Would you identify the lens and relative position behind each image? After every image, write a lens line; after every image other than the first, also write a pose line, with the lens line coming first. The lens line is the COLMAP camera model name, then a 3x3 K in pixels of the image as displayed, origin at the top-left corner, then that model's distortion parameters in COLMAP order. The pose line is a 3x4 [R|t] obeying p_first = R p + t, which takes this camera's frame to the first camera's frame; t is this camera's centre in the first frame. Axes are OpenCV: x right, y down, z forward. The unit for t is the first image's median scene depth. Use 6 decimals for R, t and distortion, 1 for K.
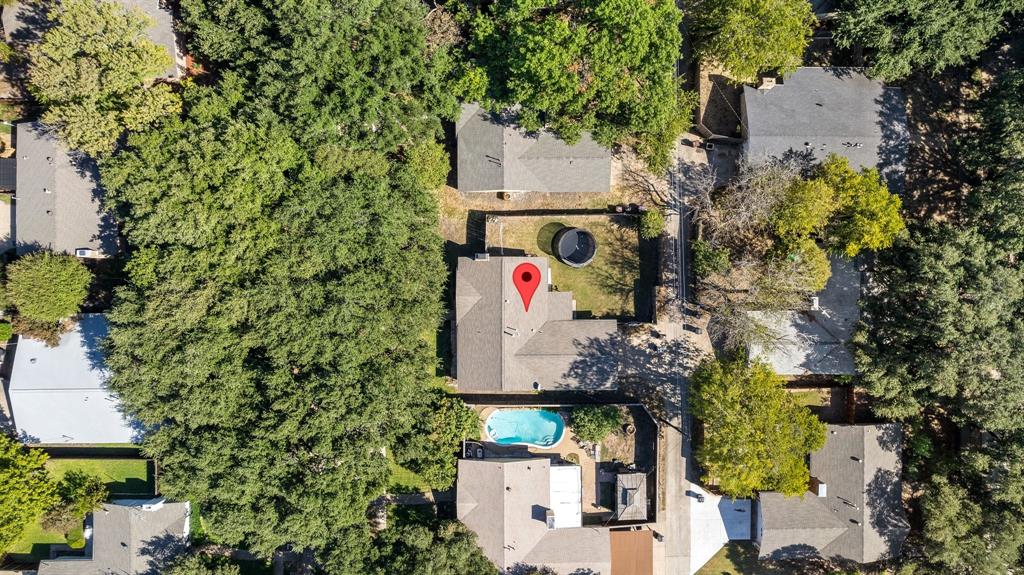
lens RADIAL K [[667.9, 0, 515.8], [0, 667.9, 287.9], [0, 0, 1]] dist [-0.051996, 0.068122]
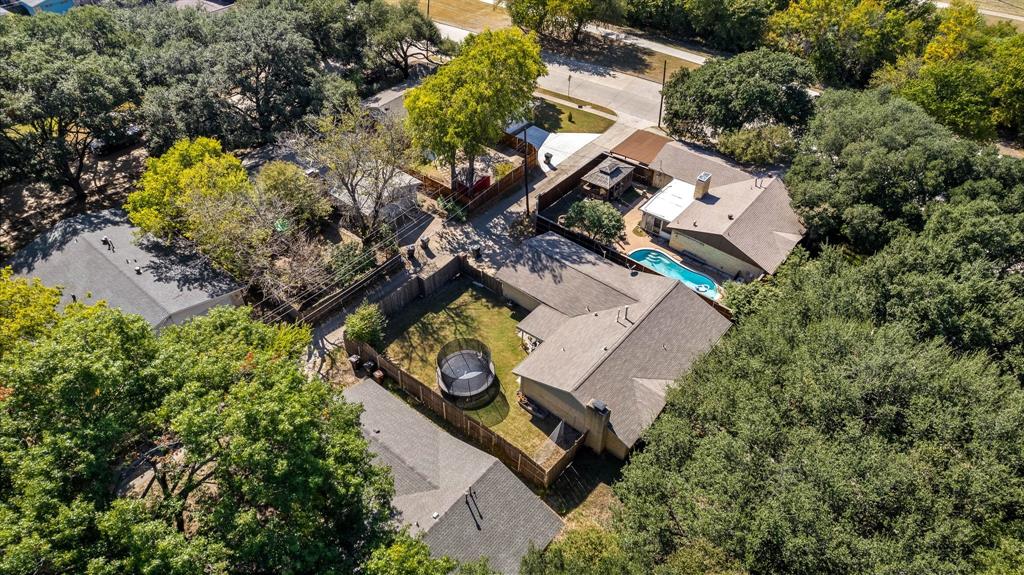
lens RADIAL K [[667.9, 0, 515.8], [0, 667.9, 287.9], [0, 0, 1]] dist [-0.051996, 0.068122]
pose [[-0.771593, -0.439051, 0.460302, -0.211141], [0.635747, -0.507583, 0.581537, -0.365992], [-0.021683, 0.741345, 0.670773, 0.494157]]
